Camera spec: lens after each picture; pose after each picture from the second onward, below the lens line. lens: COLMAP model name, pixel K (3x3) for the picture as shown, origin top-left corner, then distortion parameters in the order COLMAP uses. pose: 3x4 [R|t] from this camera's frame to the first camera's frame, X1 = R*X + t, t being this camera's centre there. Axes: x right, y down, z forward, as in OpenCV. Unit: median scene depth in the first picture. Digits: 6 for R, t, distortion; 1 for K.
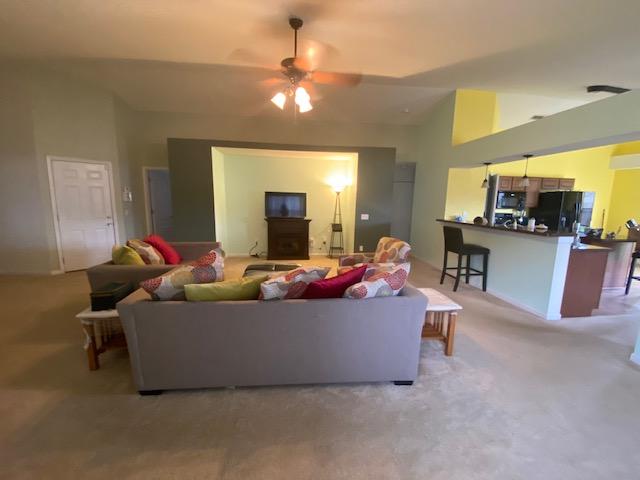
lens RADIAL K [[259.8, 0, 317.3], [0, 259.8, 240.6], [0, 0, 1]] dist [0.015834, -0.018769]
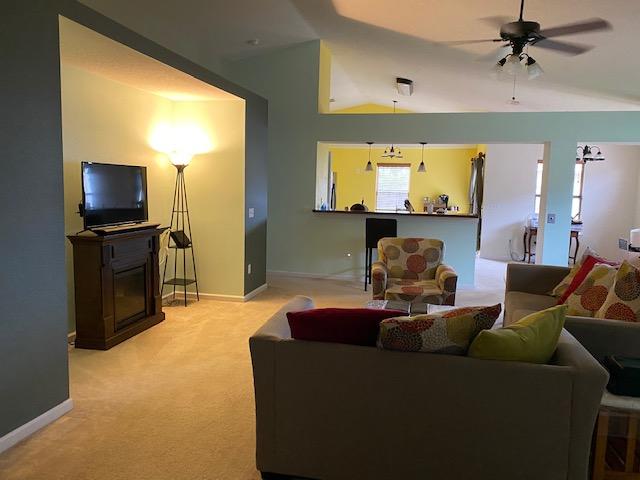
lens RADIAL K [[484.7, 0, 320.0], [0, 484.7, 240.0], [0, 0, 1]] dist [0.076335, -0.076820]
pose [[0.303652, -0.119919, 0.945206, -0.905008], [0.124965, 0.988491, 0.085265, -0.122263], [-0.944552, 0.092227, 0.315143, 0.615461]]
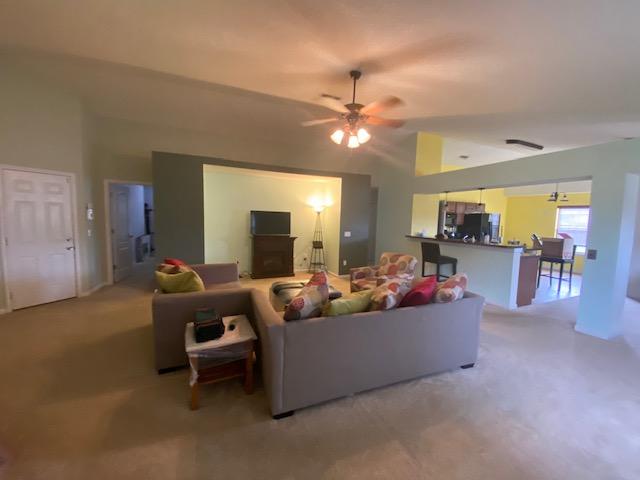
lens RADIAL K [[259.8, 0, 317.3], [0, 259.8, 240.6], [0, 0, 1]] dist [0.015834, -0.018769]
pose [[0.954674, -0.019983, 0.296981, -0.313672], [0.037727, 0.997820, -0.054139, -0.011626], [-0.295252, 0.062889, 0.953347, -0.017301]]
